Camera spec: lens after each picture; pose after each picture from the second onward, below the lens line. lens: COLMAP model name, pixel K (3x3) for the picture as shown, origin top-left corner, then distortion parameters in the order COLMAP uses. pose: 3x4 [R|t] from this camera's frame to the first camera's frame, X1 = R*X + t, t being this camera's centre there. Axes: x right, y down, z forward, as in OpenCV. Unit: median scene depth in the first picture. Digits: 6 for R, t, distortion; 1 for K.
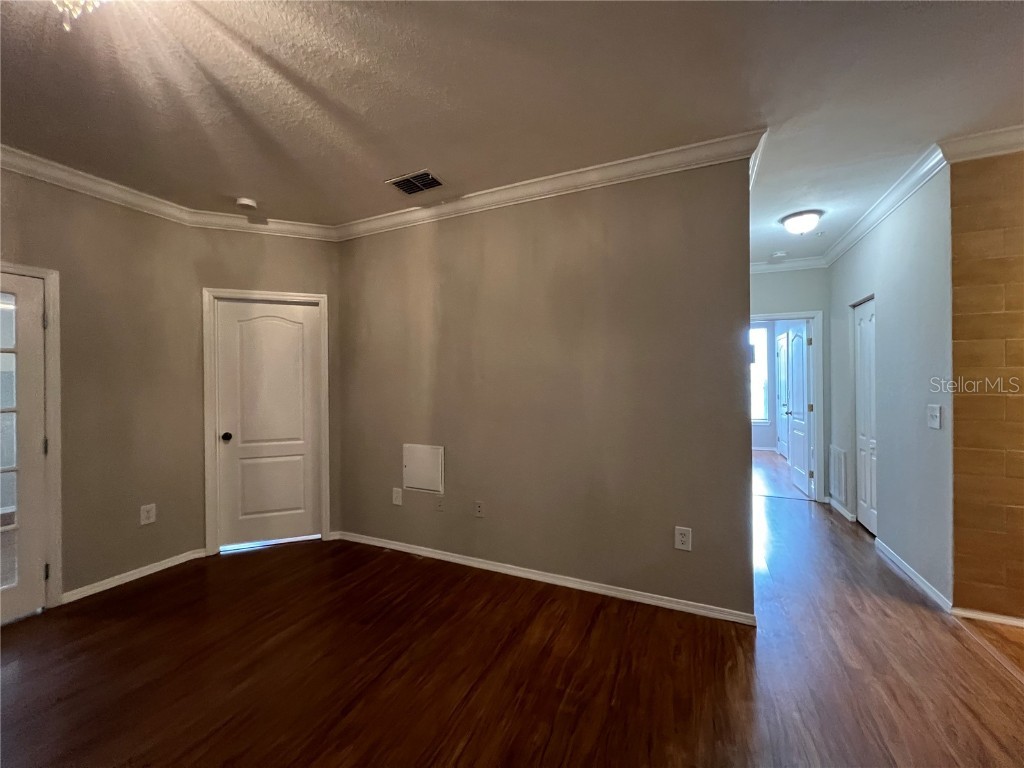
lens RADIAL K [[406.3, 0, 513.4], [0, 406.3, 382.8], [0, 0, 1]] dist [-0.000583, 0.000301]
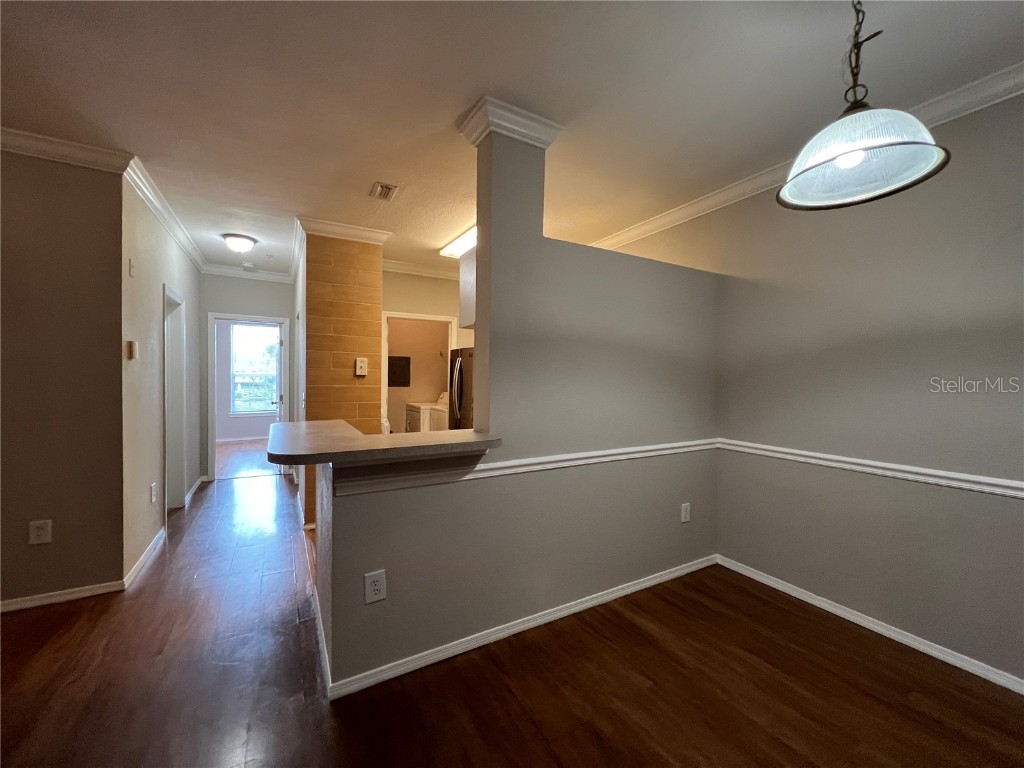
lens RADIAL K [[406.3, 0, 513.4], [0, 406.3, 382.8], [0, 0, 1]] dist [-0.000583, 0.000301]
pose [[0.581321, 0.001533, 0.813673, 0.208023], [-0.014603, 0.999857, 0.008549, -0.004624], [-0.813543, -0.016851, 0.581260, -0.373935]]
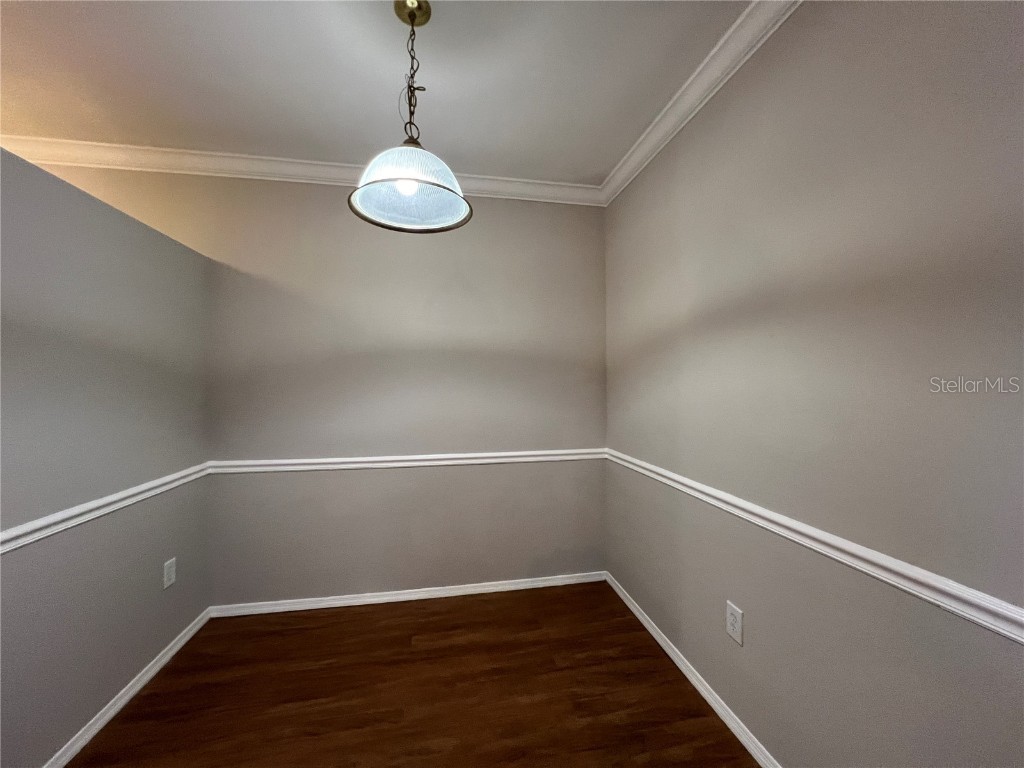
lens RADIAL K [[406.3, 0, 513.4], [0, 406.3, 382.8], [0, 0, 1]] dist [-0.000583, 0.000301]
pose [[-0.571313, 0.011954, 0.820645, 0.305731], [0.005203, 0.999927, -0.010944, -0.010023], [-0.820716, -0.001983, -0.571334, -0.248815]]
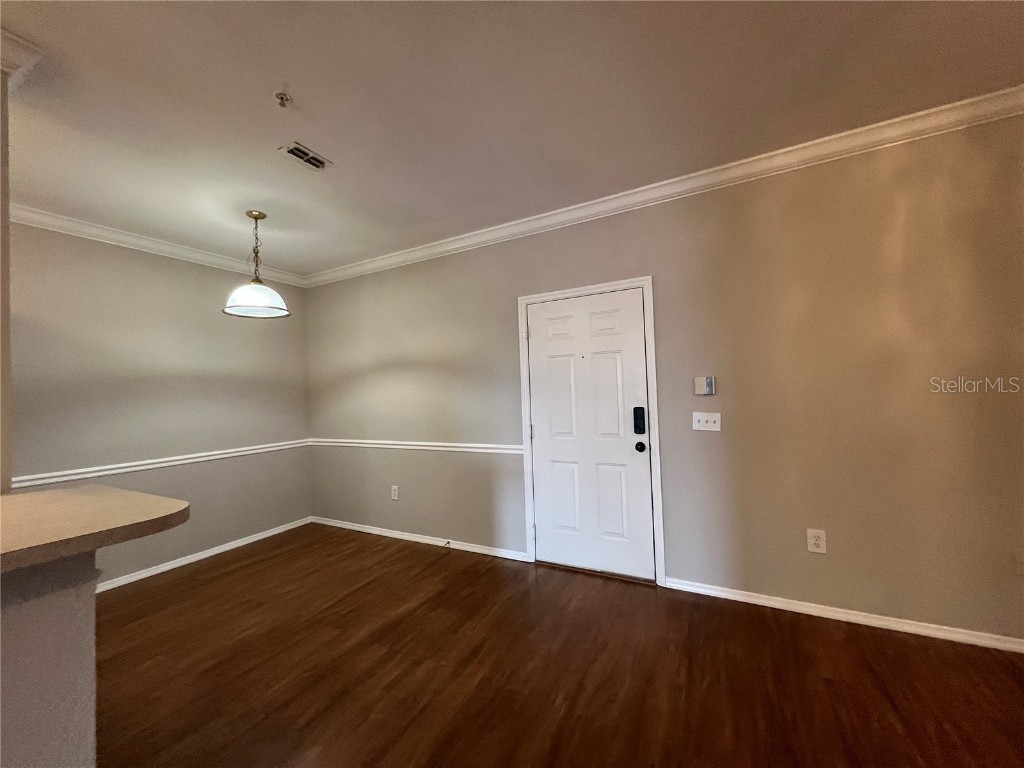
lens RADIAL K [[406.3, 0, 513.4], [0, 406.3, 382.8], [0, 0, 1]] dist [-0.000583, 0.000301]
pose [[-0.997030, 0.044779, 0.062664, 0.117778], [0.043234, 0.998732, -0.025798, -0.003422], [-0.063740, -0.023012, -0.997701, 0.445645]]
